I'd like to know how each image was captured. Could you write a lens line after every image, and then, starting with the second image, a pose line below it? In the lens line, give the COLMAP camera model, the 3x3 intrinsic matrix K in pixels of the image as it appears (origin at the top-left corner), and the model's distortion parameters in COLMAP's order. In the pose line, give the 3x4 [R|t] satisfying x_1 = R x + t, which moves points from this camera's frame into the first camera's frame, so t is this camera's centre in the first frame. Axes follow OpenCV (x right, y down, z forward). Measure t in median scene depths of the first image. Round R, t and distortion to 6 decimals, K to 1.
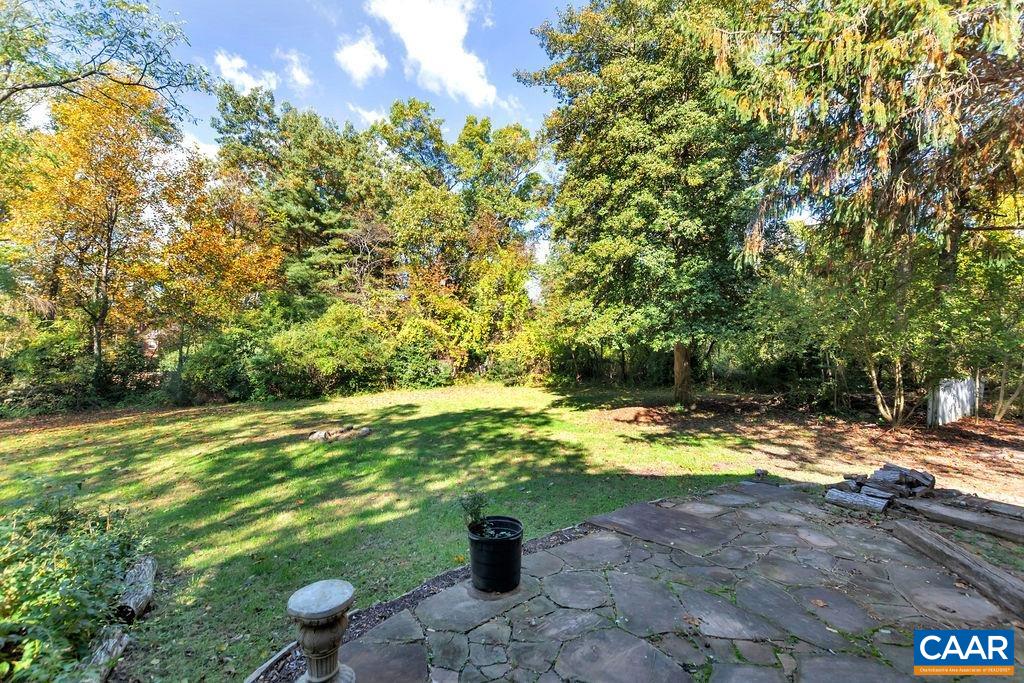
lens RADIAL K [[455.7, 0, 518.3], [0, 455.7, 340.2], [0, 0, 1]] dist [0.005151, -0.001889]
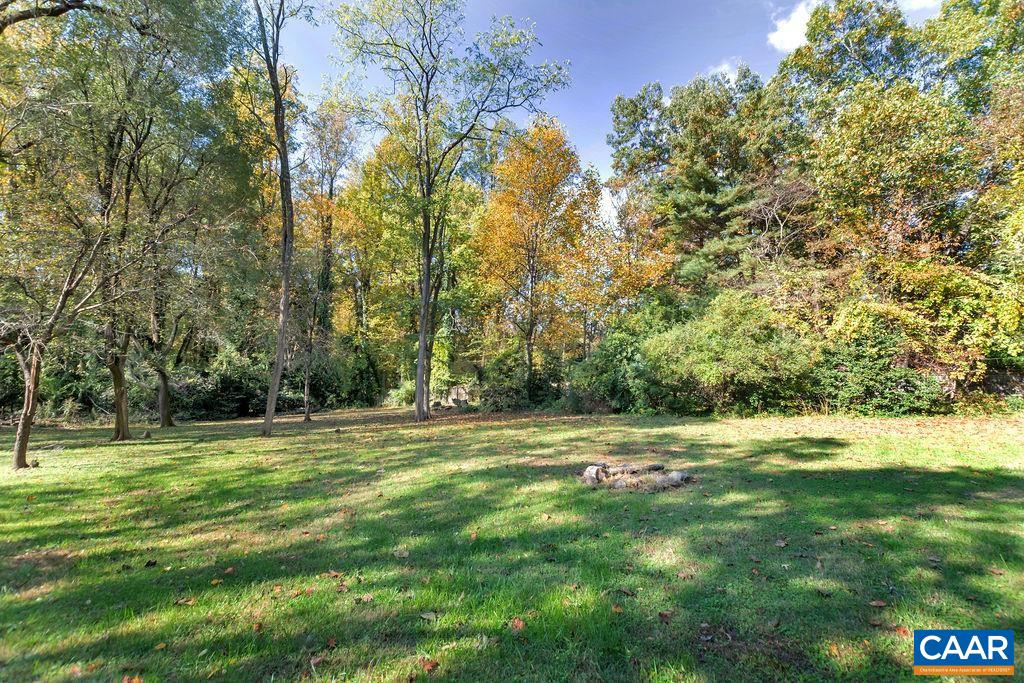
lens RADIAL K [[455.7, 0, 491.5], [0, 455.7, 339.0], [0, 0, 1]] dist [0.005151, -0.001889]
pose [[0.577477, -0.056100, -0.814478, -0.007002], [0.021276, 0.998332, -0.053678, 0.025193], [0.816130, 0.013669, 0.577707, 0.215941]]
